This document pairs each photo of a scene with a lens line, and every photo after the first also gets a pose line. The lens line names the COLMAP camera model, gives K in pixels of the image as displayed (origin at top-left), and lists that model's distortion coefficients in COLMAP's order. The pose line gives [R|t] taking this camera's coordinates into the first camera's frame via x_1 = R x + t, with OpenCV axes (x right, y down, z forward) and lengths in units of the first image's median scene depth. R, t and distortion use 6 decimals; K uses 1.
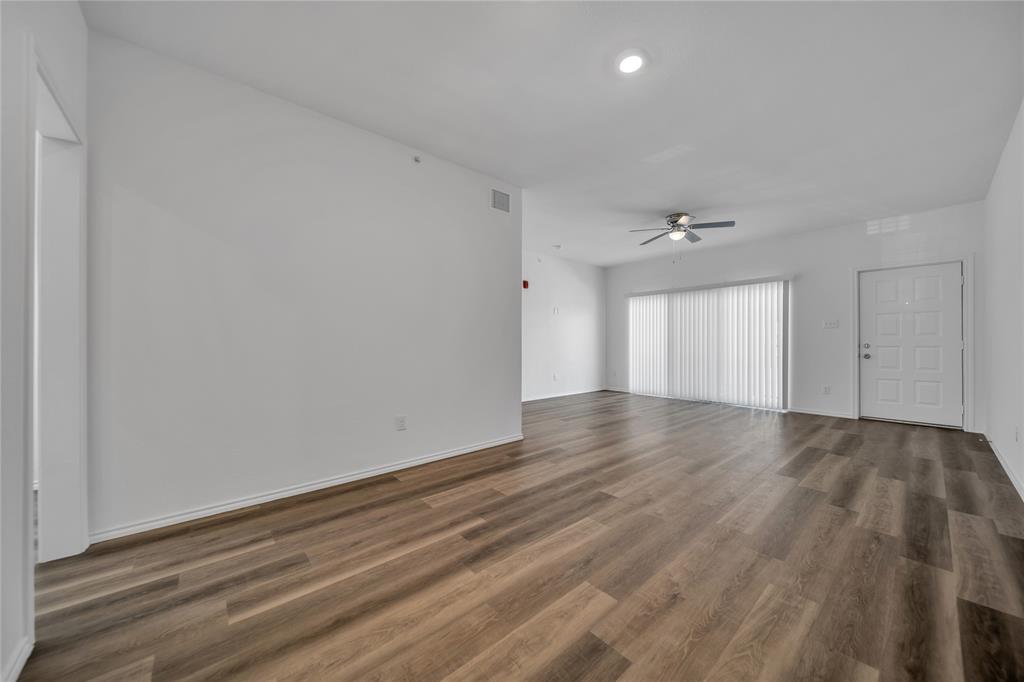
lens RADIAL K [[362.7, 0, 506.5], [0, 362.7, 343.8], [0, 0, 1]] dist [-0.001878, -0.000306]
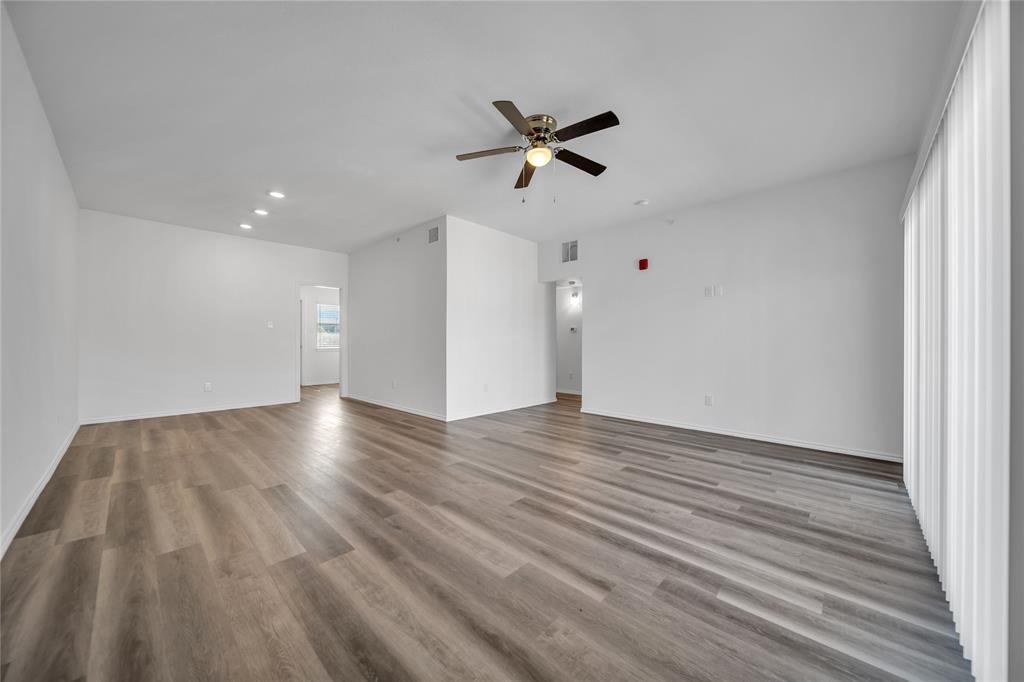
lens RADIAL K [[362.7, 0, 506.5], [0, 362.7, 343.8], [0, 0, 1]] dist [-0.001878, -0.000306]
pose [[0.097071, -0.000386, -0.995277, 2.076431], [-0.007989, 0.999967, -0.001167, 0.002851], [0.995245, 0.008064, 0.097064, 1.783541]]
